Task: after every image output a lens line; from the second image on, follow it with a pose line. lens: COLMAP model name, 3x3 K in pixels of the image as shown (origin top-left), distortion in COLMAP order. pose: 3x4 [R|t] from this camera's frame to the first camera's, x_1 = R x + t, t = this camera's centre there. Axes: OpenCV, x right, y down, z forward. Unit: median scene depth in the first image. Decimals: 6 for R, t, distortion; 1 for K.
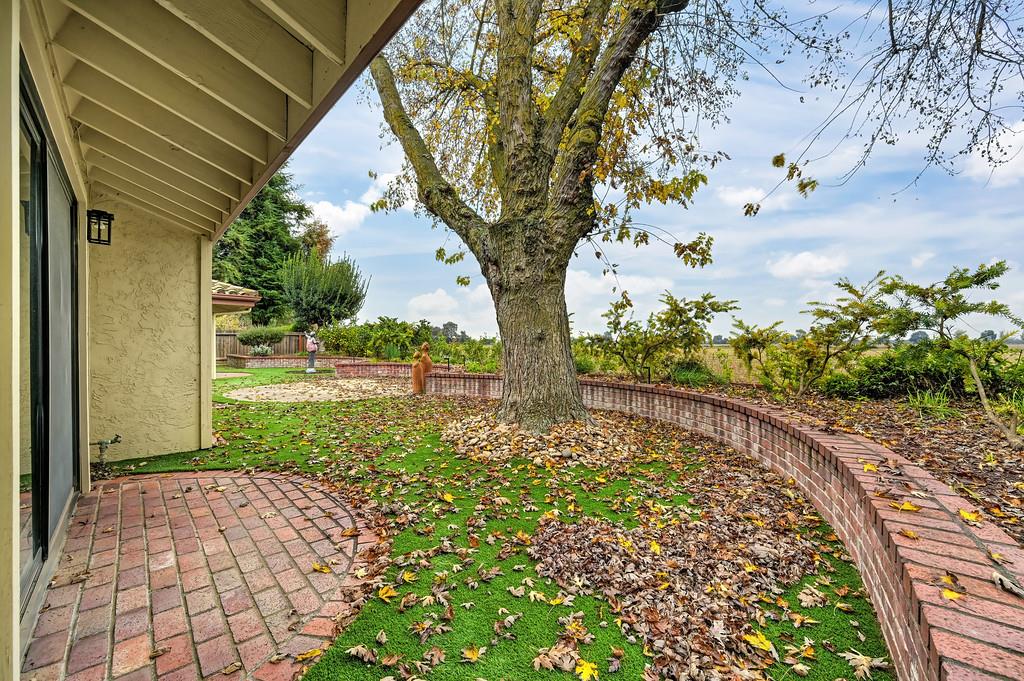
lens RADIAL K [[409.2, 0, 512.0], [0, 409.2, 340.5], [0, 0, 1]] dist [0.001382, 0.000137]
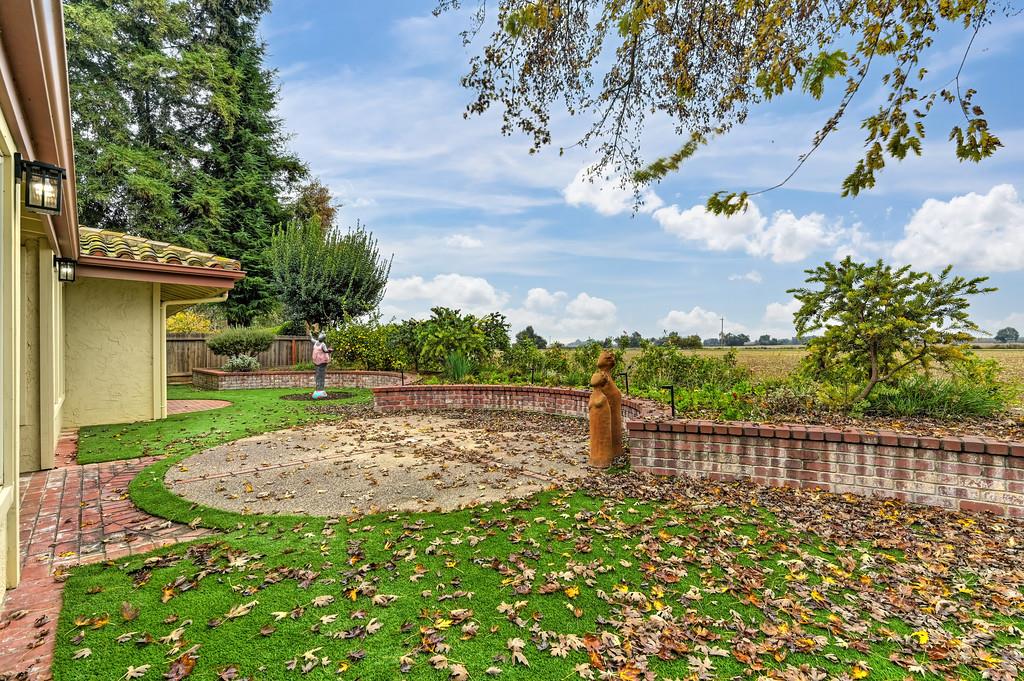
lens RADIAL K [[473.4, 0, 512.0], [0, 473.4, 340.5], [0, 0, 1]] dist [0.002711, 0.000168]
pose [[0.999672, -0.009722, -0.023701, -0.131913], [0.009508, 0.999913, -0.009101, -0.000765], [0.023788, 0.008872, 0.999678, 0.204447]]
